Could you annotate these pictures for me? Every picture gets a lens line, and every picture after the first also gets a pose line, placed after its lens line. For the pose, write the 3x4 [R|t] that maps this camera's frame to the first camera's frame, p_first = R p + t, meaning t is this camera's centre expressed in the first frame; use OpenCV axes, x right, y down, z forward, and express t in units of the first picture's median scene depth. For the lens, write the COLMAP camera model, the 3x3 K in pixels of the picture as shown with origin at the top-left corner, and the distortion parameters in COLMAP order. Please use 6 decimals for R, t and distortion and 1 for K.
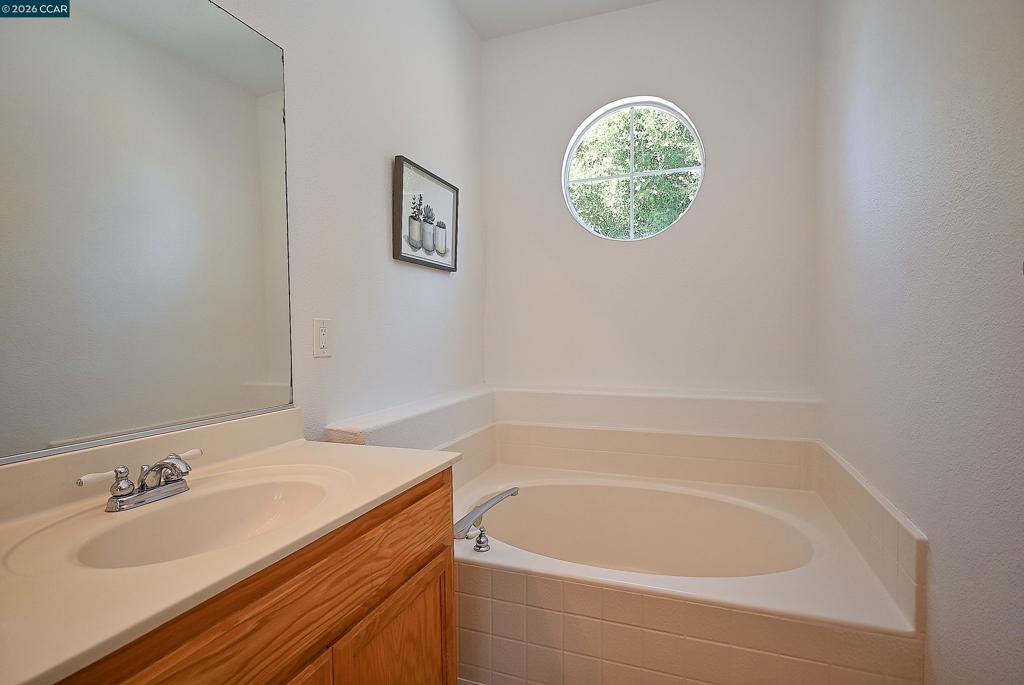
lens RADIAL K [[509.1, 0, 512.0], [0, 509.1, 342.5], [0, 0, 1]] dist [-0.000848, -0.000239]
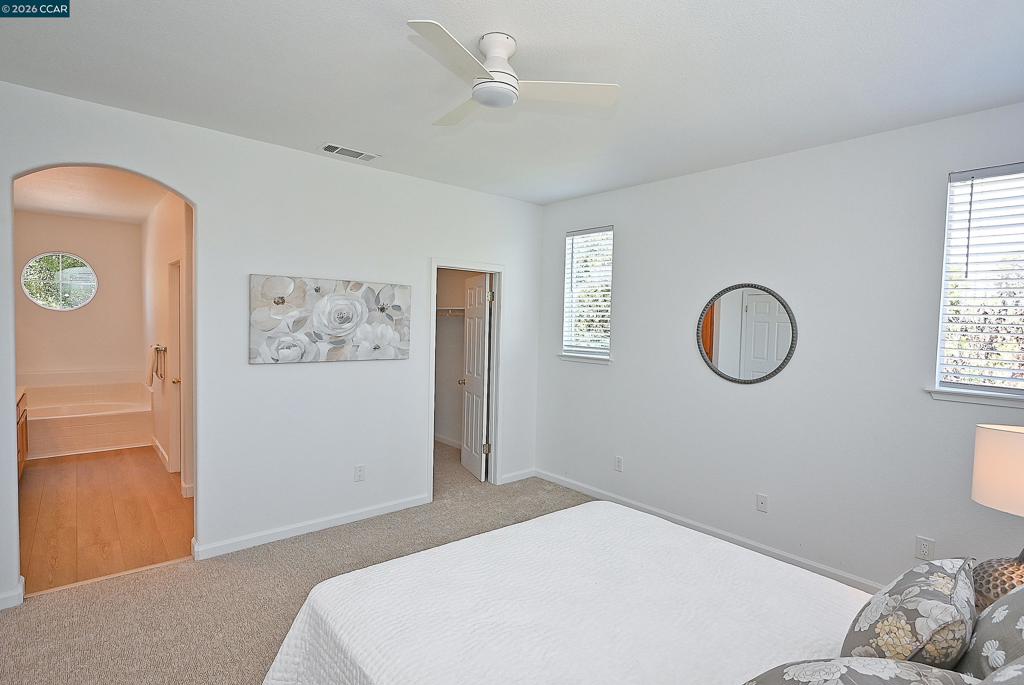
lens RADIAL K [[509.1, 0, 512.0], [0, 509.1, 342.5], [0, 0, 1]] dist [-0.000848, -0.000239]
pose [[0.477117, -0.013547, 0.878735, -2.037549], [-0.010543, 0.999721, 0.021137, -0.282371], [-0.878776, -0.019349, 0.476841, -4.763386]]
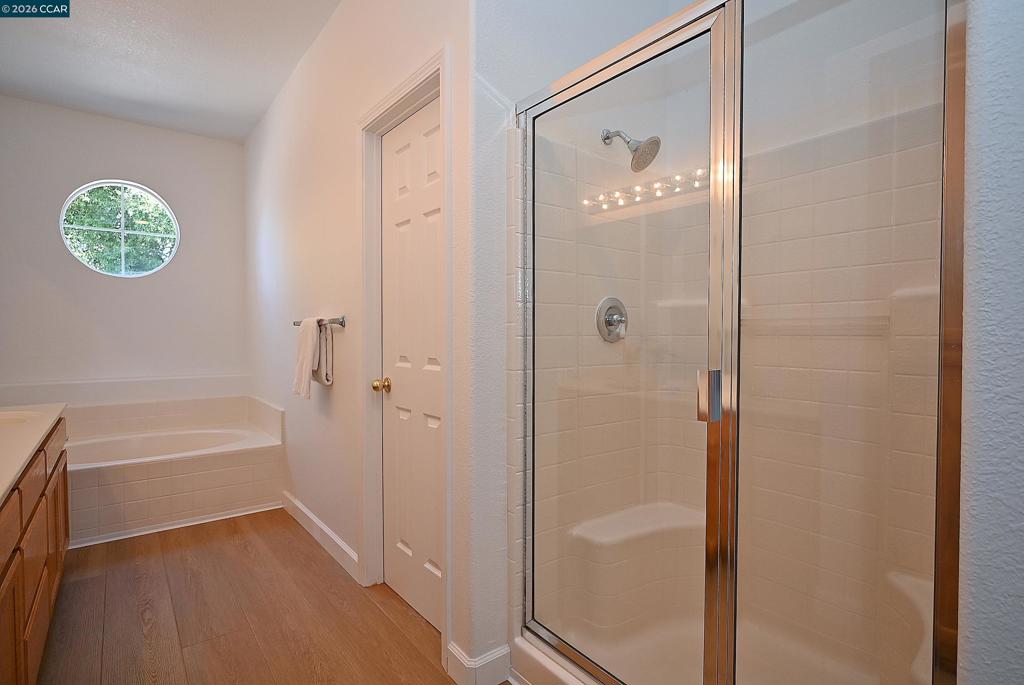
lens RADIAL K [[509.1, 0, 512.0], [0, 509.1, 342.5], [0, 0, 1]] dist [-0.000848, -0.000239]
pose [[0.515366, -0.001308, 0.856969, -1.033898], [0.009945, 0.999941, -0.004455, 0.007977], [-0.856913, 0.010818, 0.515348, -1.651907]]
